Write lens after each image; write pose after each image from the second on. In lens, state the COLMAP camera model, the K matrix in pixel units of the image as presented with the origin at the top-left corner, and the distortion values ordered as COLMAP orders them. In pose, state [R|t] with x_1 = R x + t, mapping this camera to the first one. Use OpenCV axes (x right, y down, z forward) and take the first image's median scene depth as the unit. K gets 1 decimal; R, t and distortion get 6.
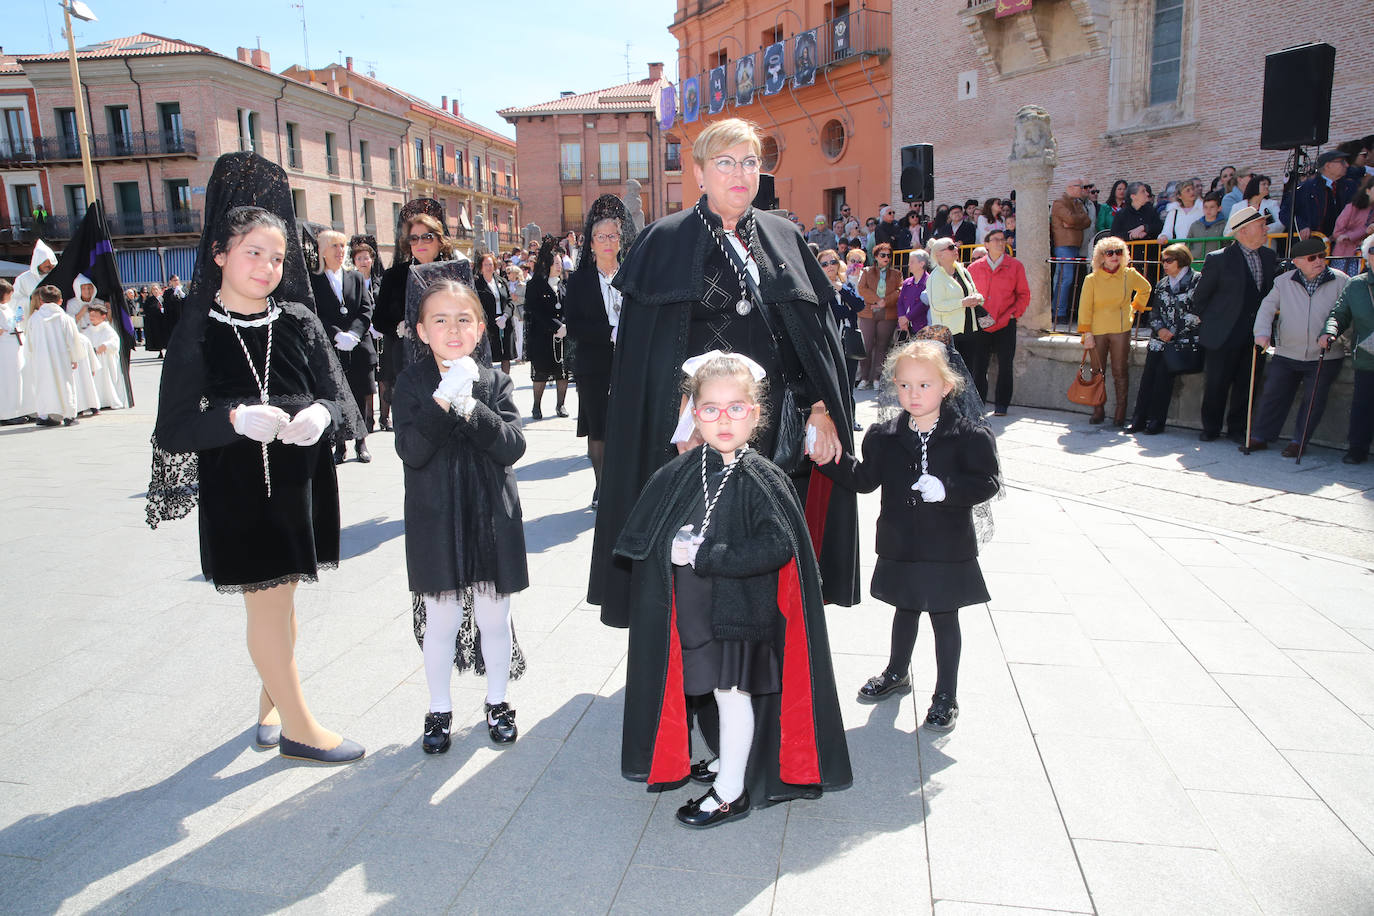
lens RADIAL K [[934.3, 0, 689.7], [0, 934.3, 458.6], [0, 0, 1]] dist [-0.111495, 0.088160]
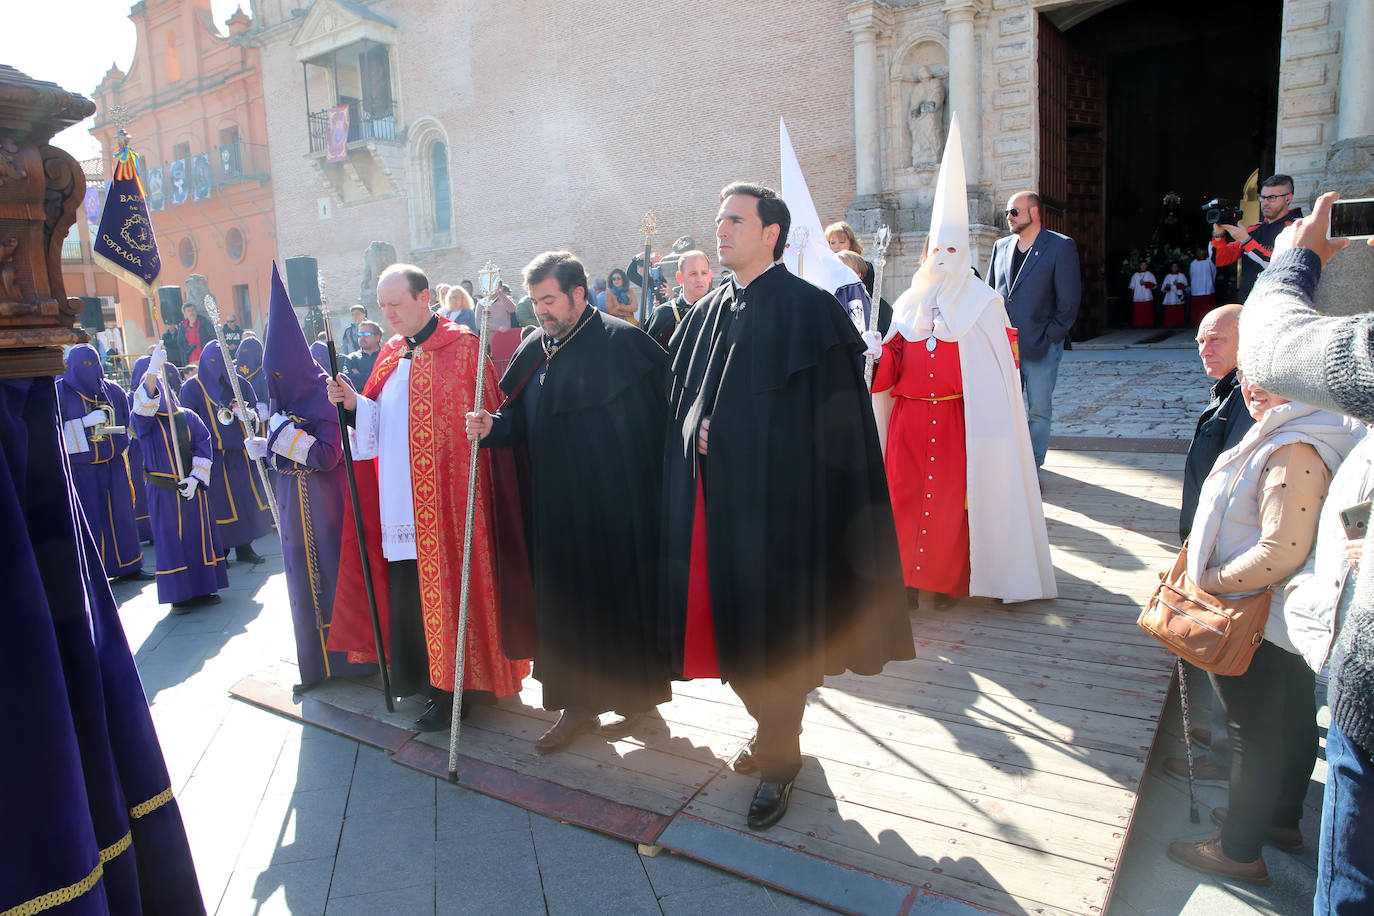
lens RADIAL K [[934.3, 0, 689.7], [0, 934.3, 458.6], [0, 0, 1]] dist [-0.111495, 0.088160]
pose [[0.895893, -0.076111, 0.437702, 0.159254], [0.103663, 0.993833, -0.039364, 0.038763], [-0.432007, 0.080639, 0.898258, -0.311174]]
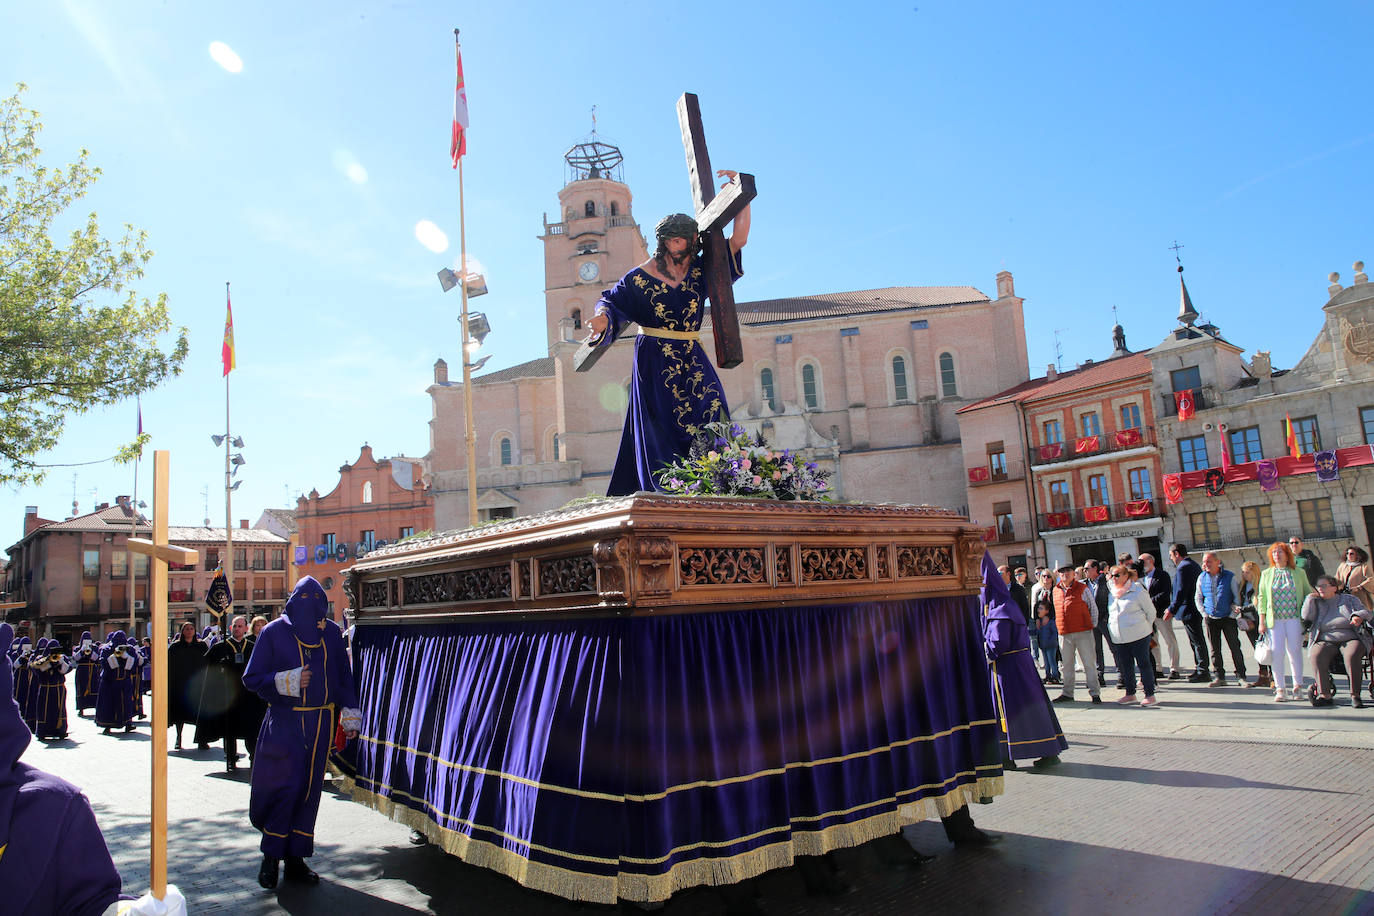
lens RADIAL K [[947.7, 0, 687.0], [0, 947.7, 458.0], [0, 0, 1]] dist [-0.112790, 0.096444]
pose [[0.612371, 0.105111, 0.783552, -1.631364], [0.199515, 0.938493, -0.281823, 0.273430], [-0.764981, 0.328911, 0.553735, -1.330975]]
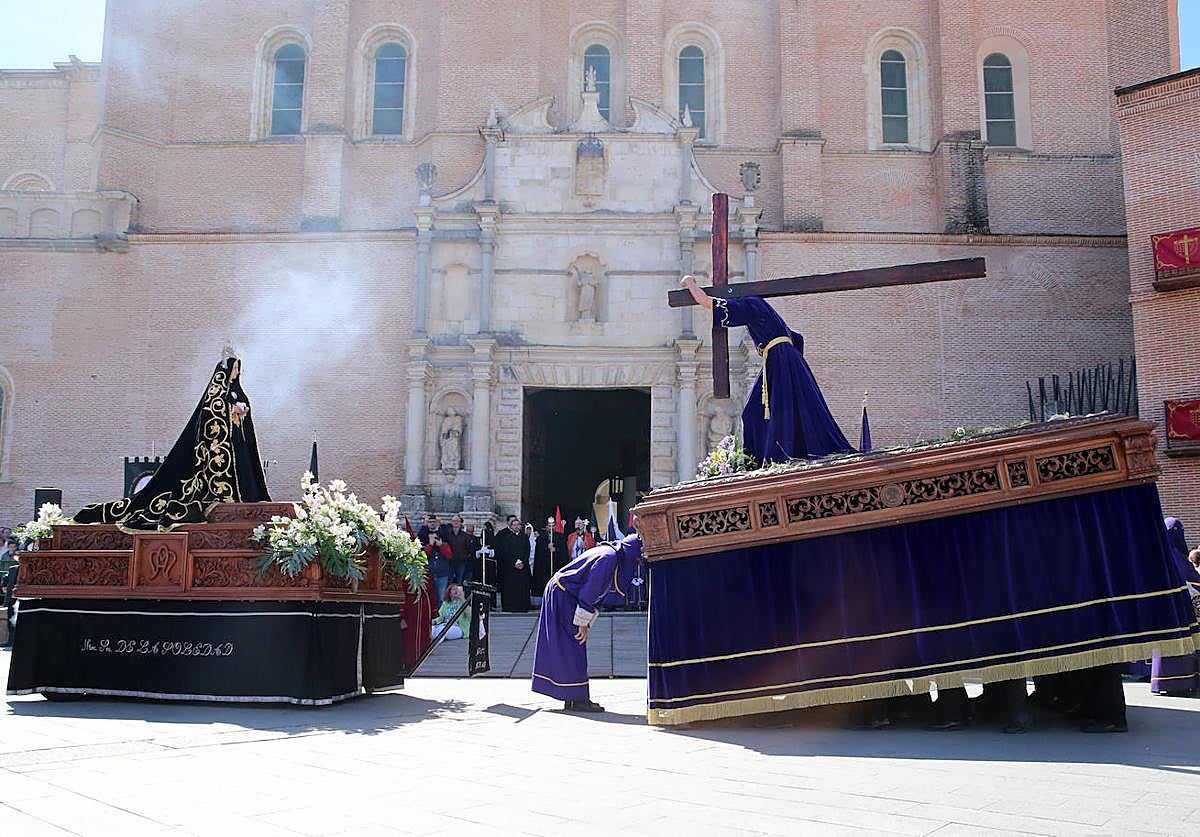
lens RADIAL K [[979.0, 0, 627.4], [0, 979.0, 471.9], [0, 0, 1]] dist [-0.124193, 0.107399]
pose [[0.472693, 0.131976, 0.871289, -0.254393], [0.148757, 0.962583, -0.226509, 0.098154], [-0.868581, 0.236679, 0.435373, -0.451370]]
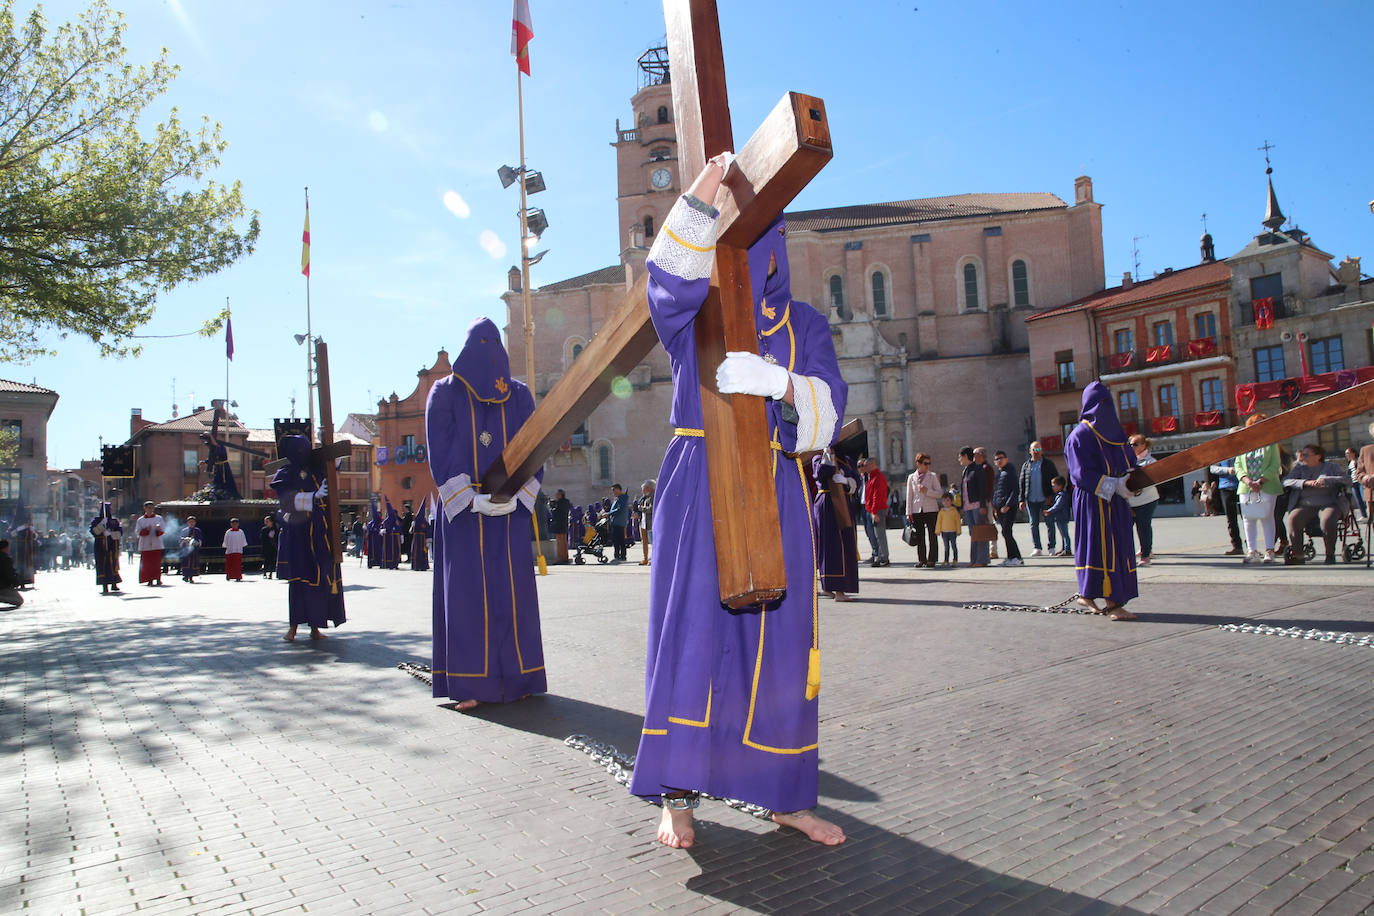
lens RADIAL K [[947.7, 0, 687.0], [0, 947.7, 458.0], [0, 0, 1]] dist [-0.112790, 0.096444]
pose [[0.674136, 0.045249, 0.737220, -1.642105], [0.166410, 0.963154, -0.211286, 0.317598], [-0.719617, 0.265116, 0.641767, -1.373972]]
